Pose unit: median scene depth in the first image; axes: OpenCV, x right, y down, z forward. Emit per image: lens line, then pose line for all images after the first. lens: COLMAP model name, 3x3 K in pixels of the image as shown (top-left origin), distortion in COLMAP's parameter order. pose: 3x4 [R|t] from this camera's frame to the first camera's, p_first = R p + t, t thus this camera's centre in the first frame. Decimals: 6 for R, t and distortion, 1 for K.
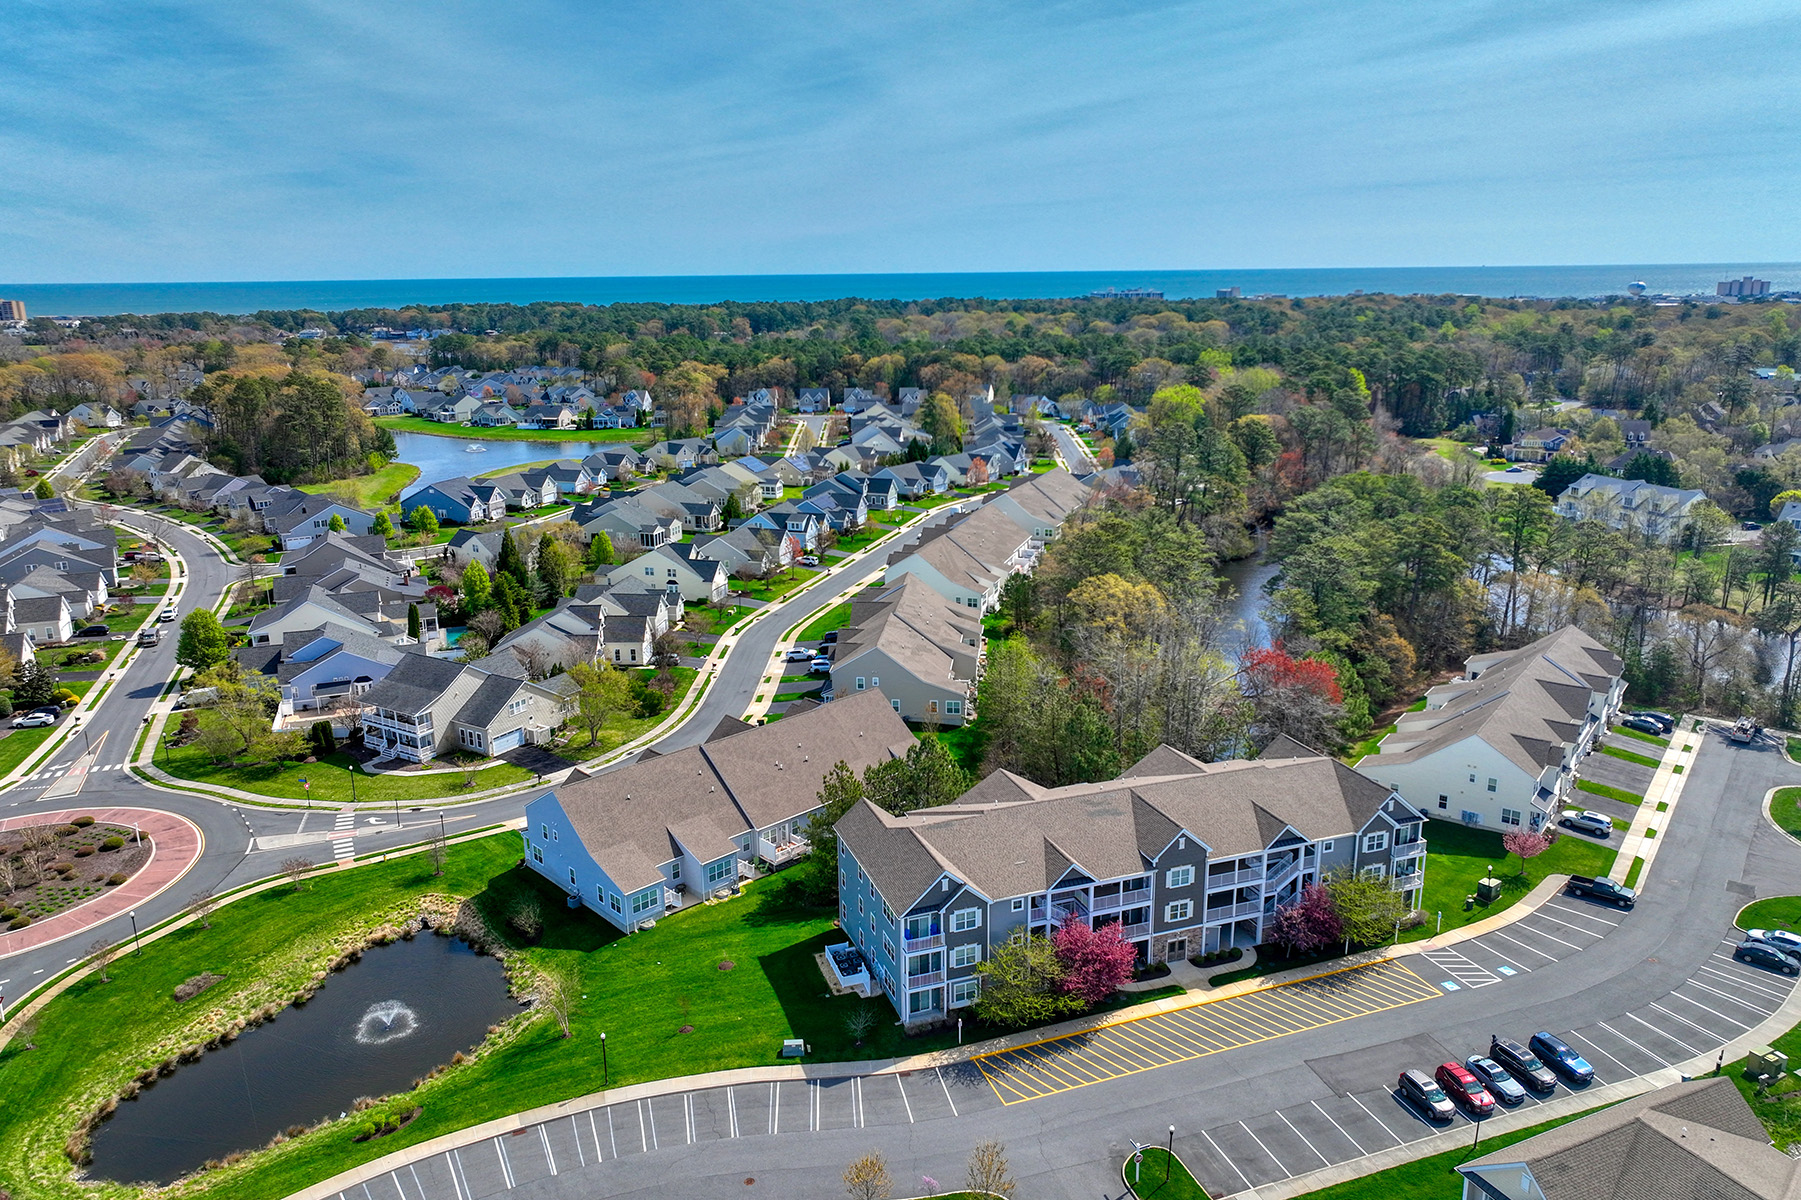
lens RADIAL K [[1248.8, 0, 900.4], [0, 1248.8, 602.3], [0, 0, 1]] dist [0.005898, 0.001232]
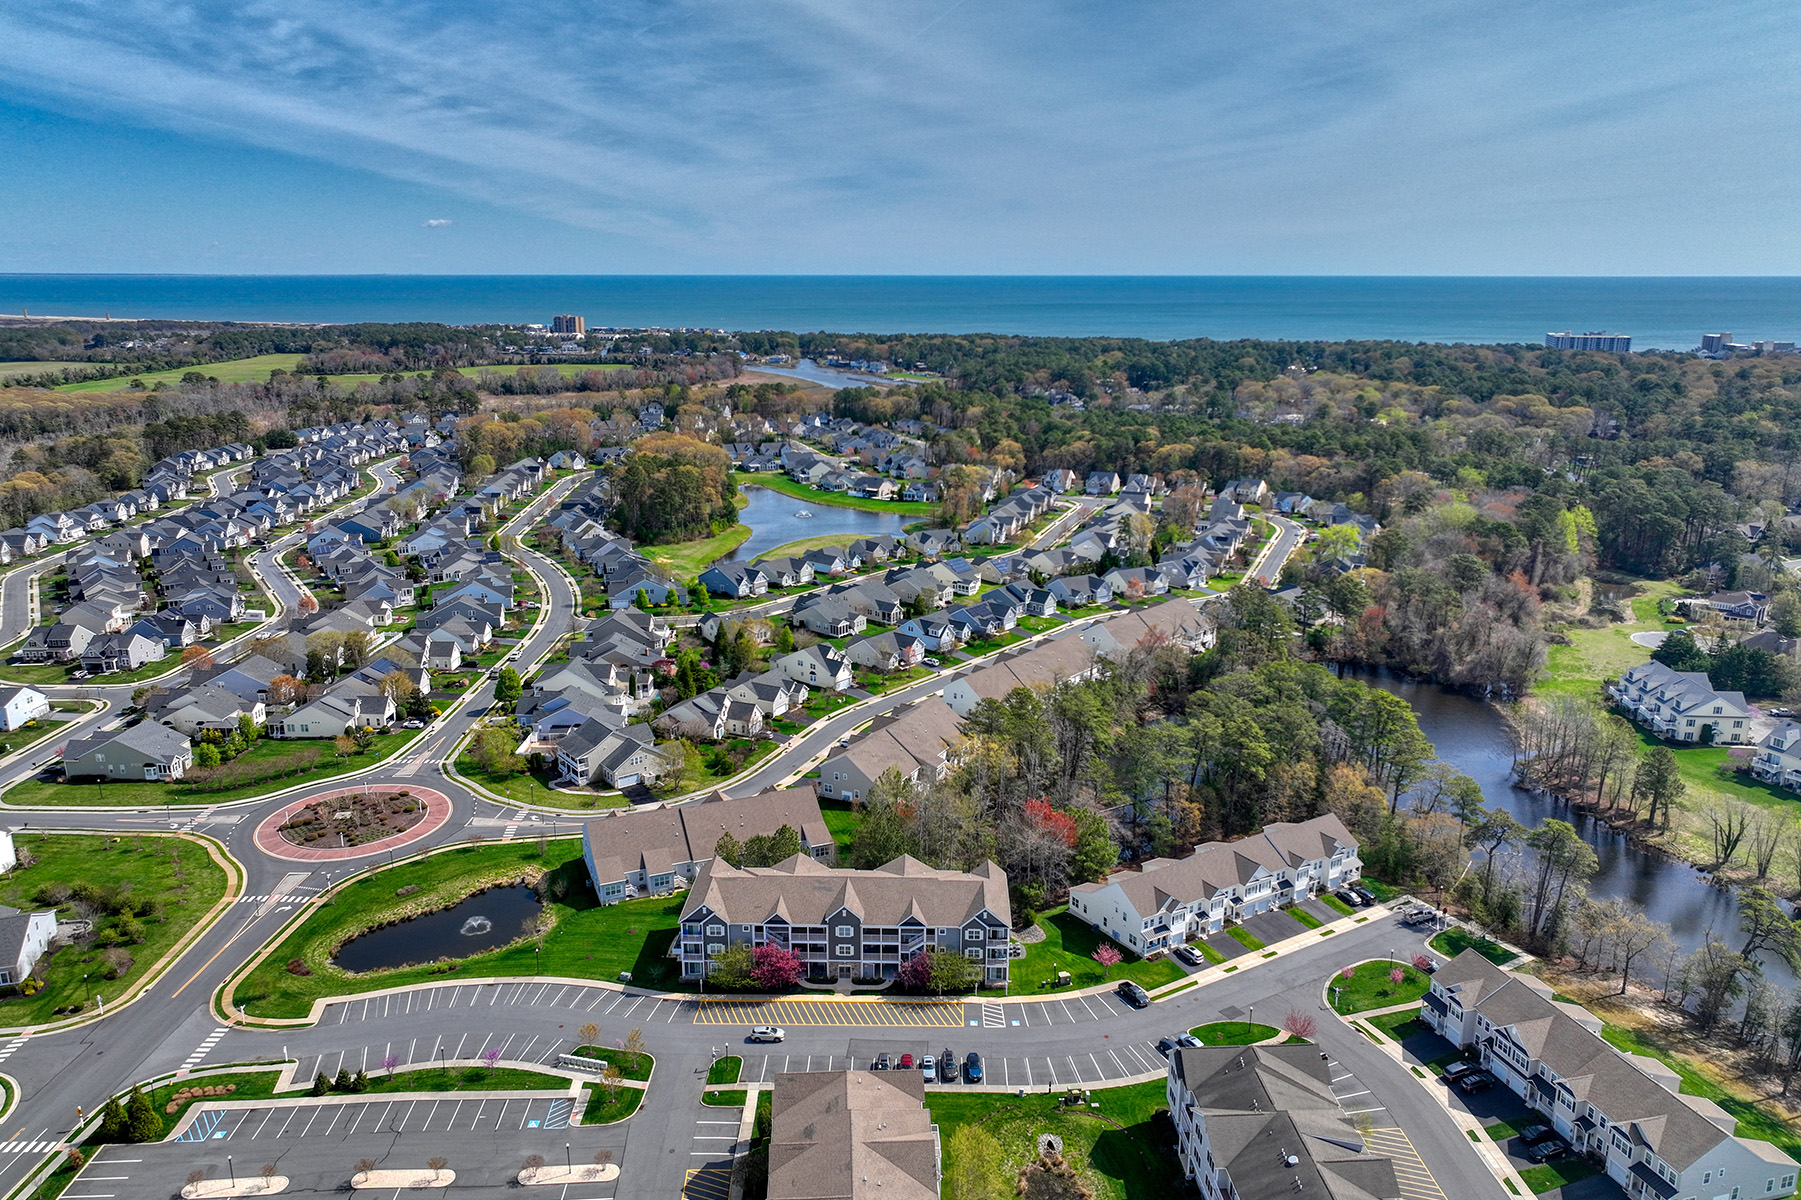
lens RADIAL K [[1248.8, 0, 902.6], [0, 1248.8, 599.9], [0, 0, 1]] dist [0.005898, 0.001232]
pose [[0.931579, 0.103351, -0.348540, 0.598054], [-0.103722, 0.994450, 0.017652, -0.200647], [0.348429, 0.019707, 0.937128, -0.452219]]
